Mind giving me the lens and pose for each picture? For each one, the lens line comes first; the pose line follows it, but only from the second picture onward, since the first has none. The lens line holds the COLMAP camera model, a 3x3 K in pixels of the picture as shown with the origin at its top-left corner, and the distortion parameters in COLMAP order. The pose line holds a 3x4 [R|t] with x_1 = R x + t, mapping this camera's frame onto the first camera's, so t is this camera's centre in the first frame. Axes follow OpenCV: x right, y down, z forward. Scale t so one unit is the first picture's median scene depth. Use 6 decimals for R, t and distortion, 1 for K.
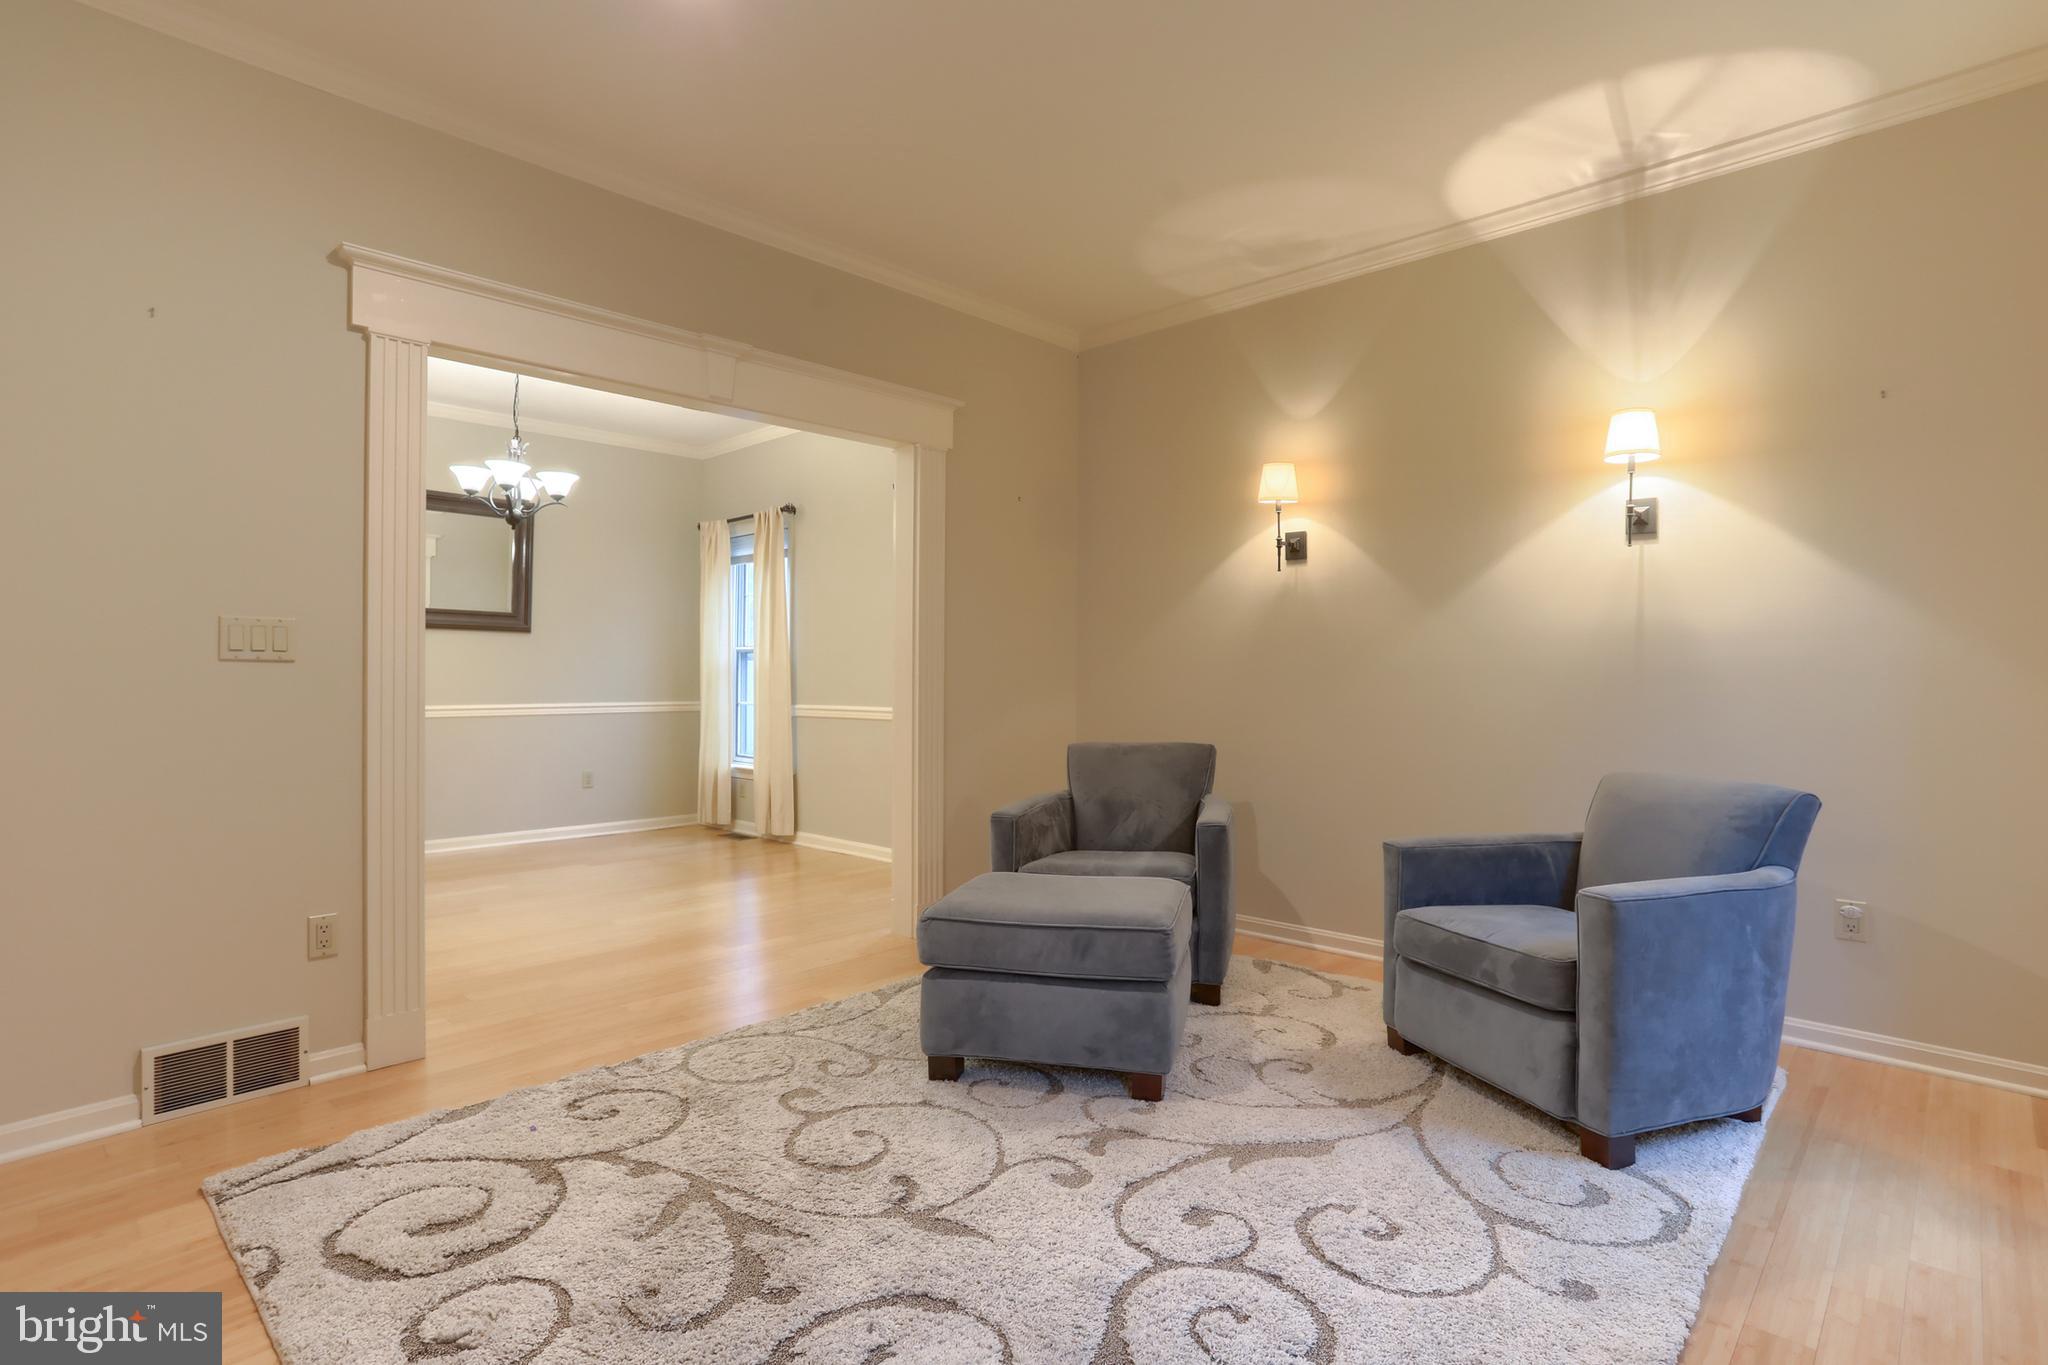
lens RADIAL K [[1022.2, 0, 1024.0], [0, 1022.2, 682.5], [0, 0, 1]] dist [-0.015574, 0.000342]
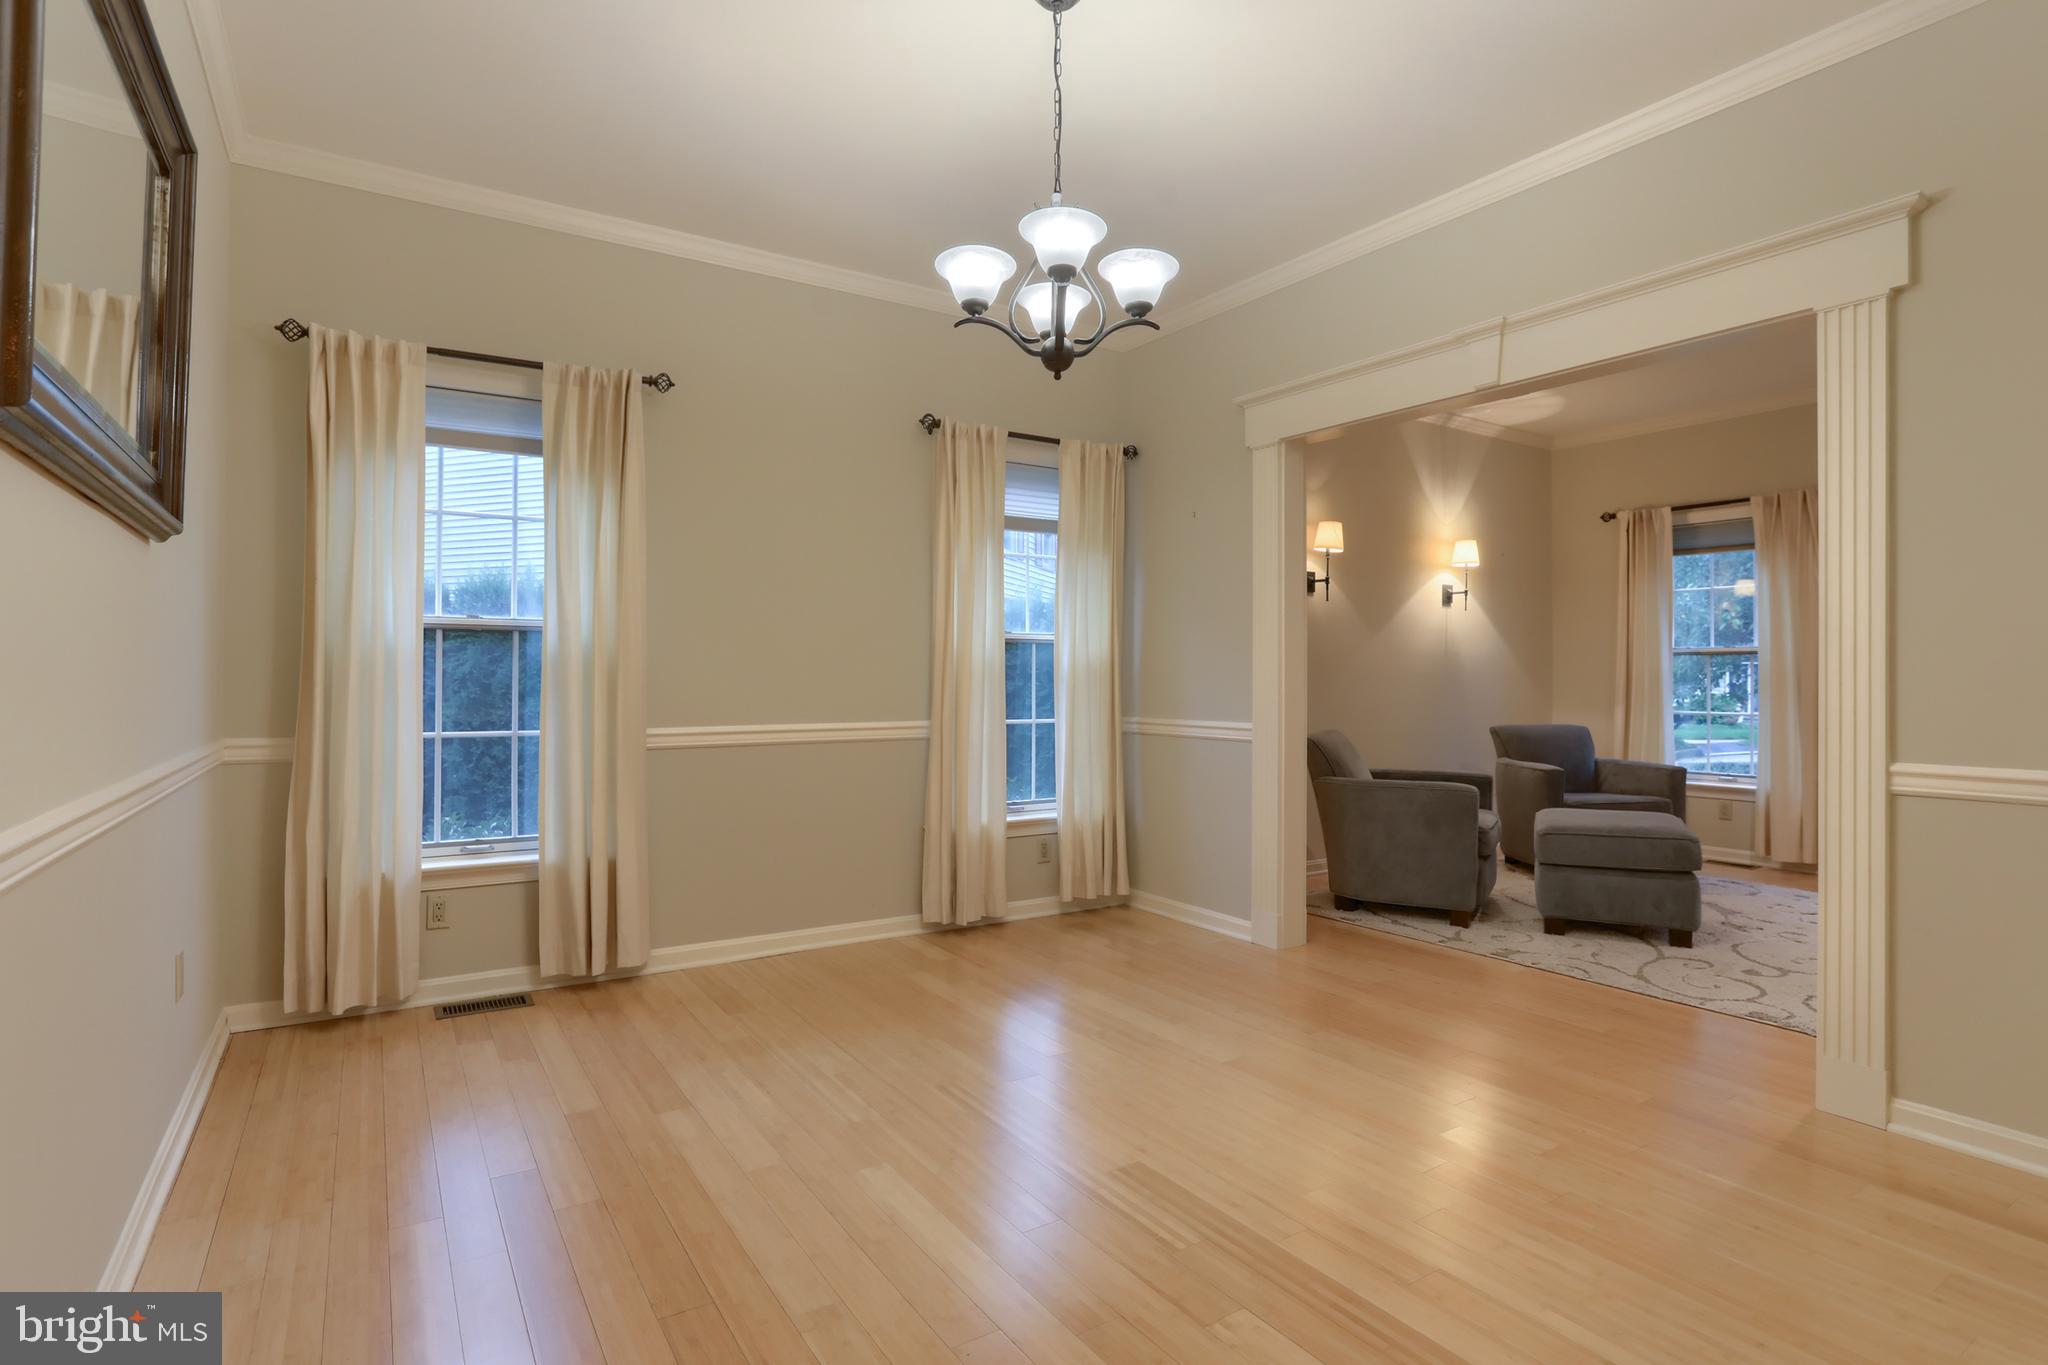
lens RADIAL K [[1082.9, 0, 1024.0], [0, 1082.9, 682.5], [0, 0, 1]] dist [-0.069845, 0.059540]
pose [[0.236874, -0.010790, 0.971481, -1.739811], [0.005493, 0.999937, 0.009766, -0.023640], [-0.971525, 0.003023, 0.236918, 1.501028]]
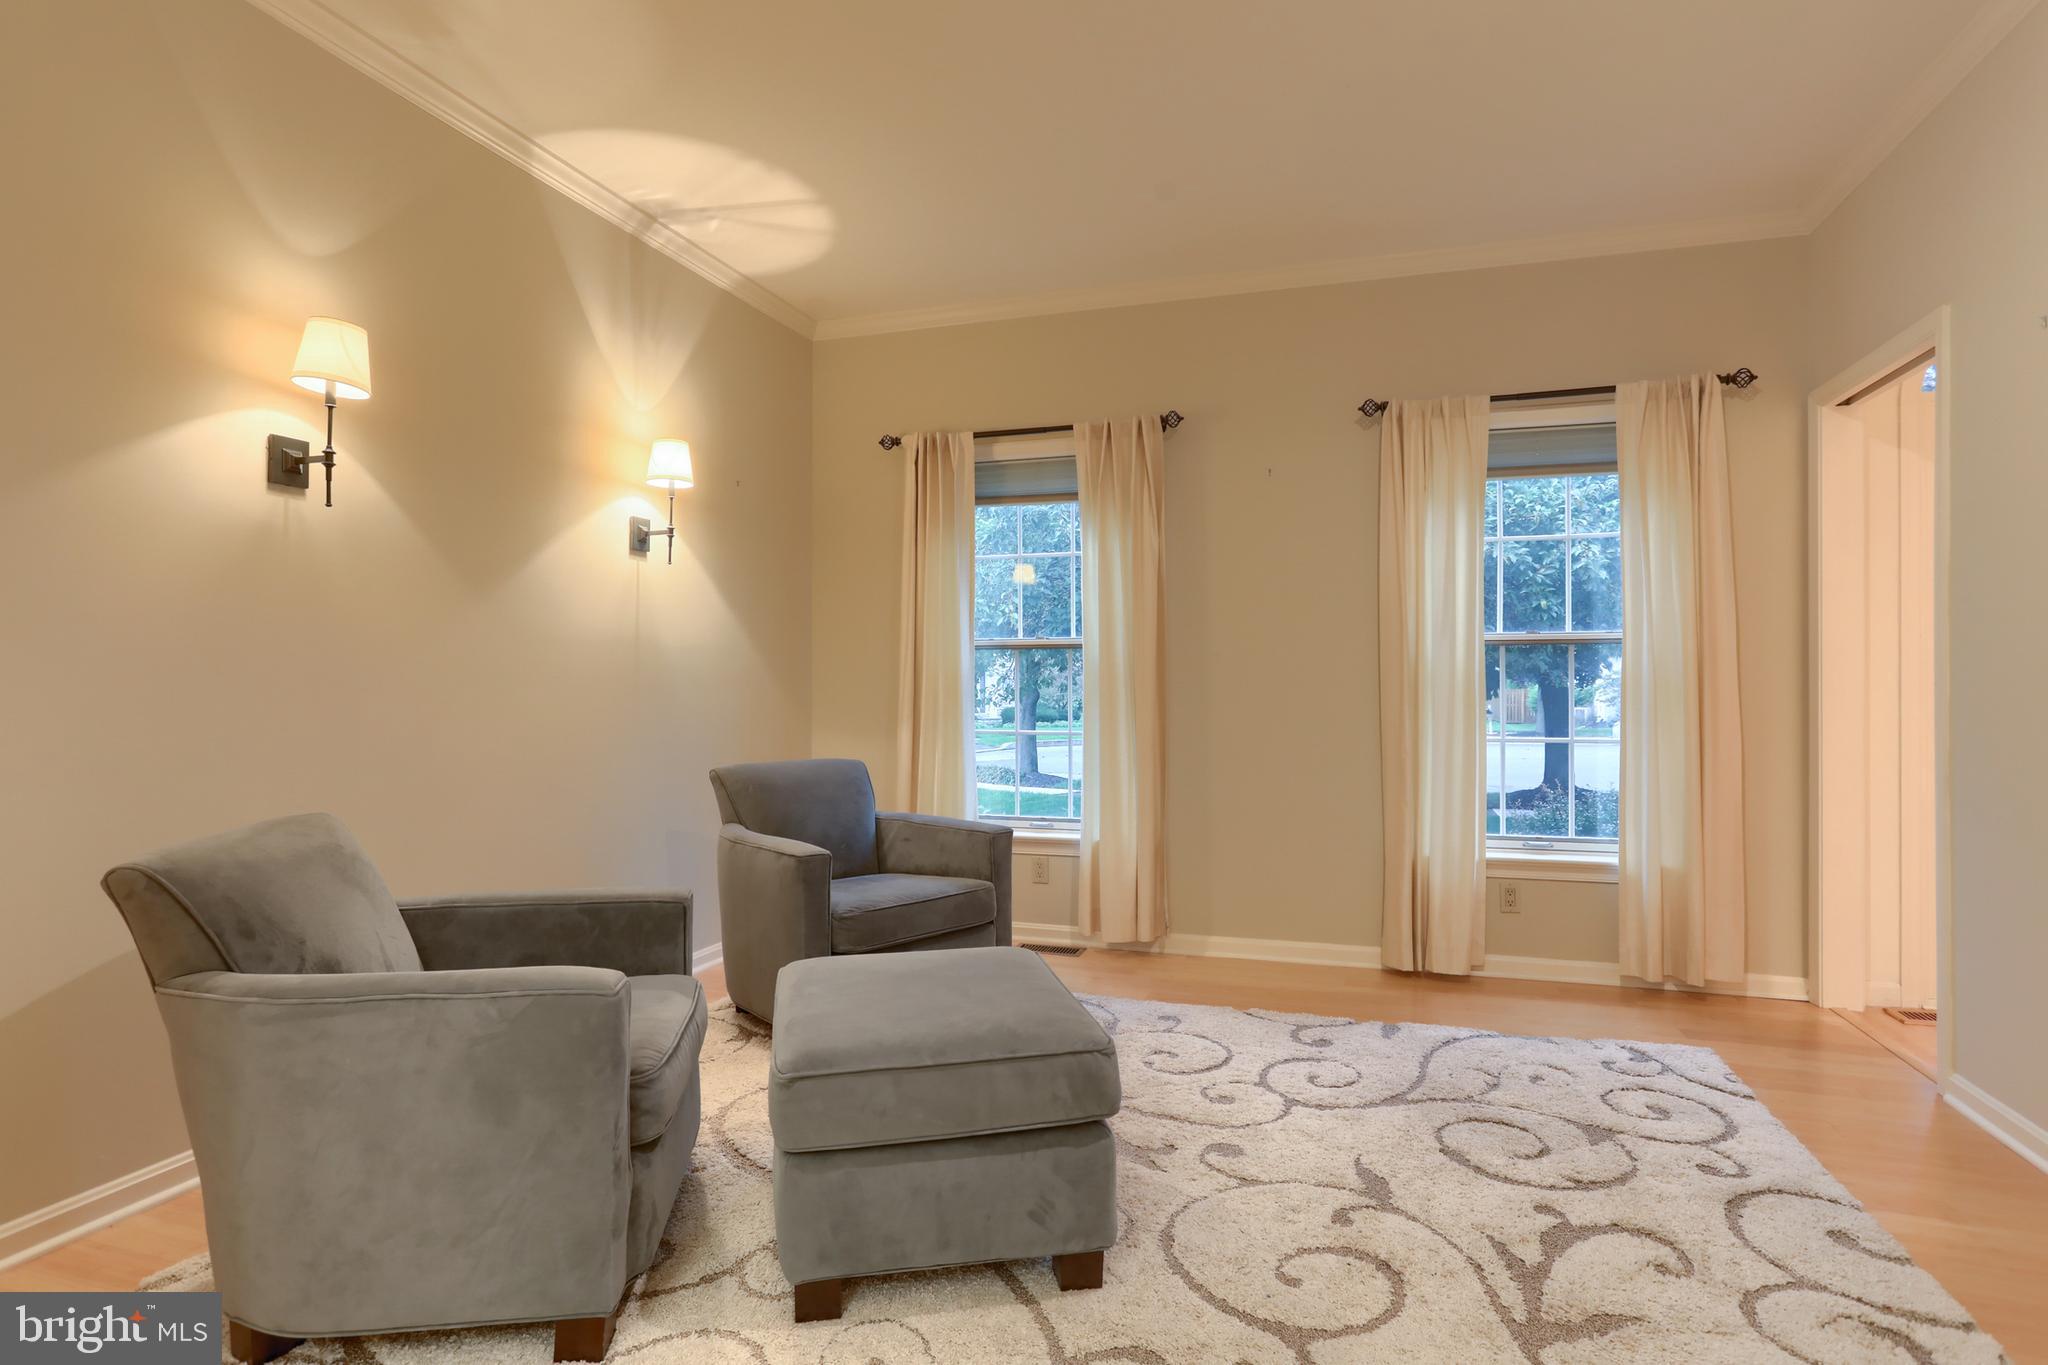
lens RADIAL K [[1022.2, 0, 1024.0], [0, 1022.2, 682.5], [0, 0, 1]] dist [-0.015574, 0.000342]
pose [[-0.410894, -0.009797, 0.911631, -0.649224], [-0.001277, 0.999947, 0.010170, -0.018256], [-0.911682, 0.003014, -0.410884, 1.254097]]
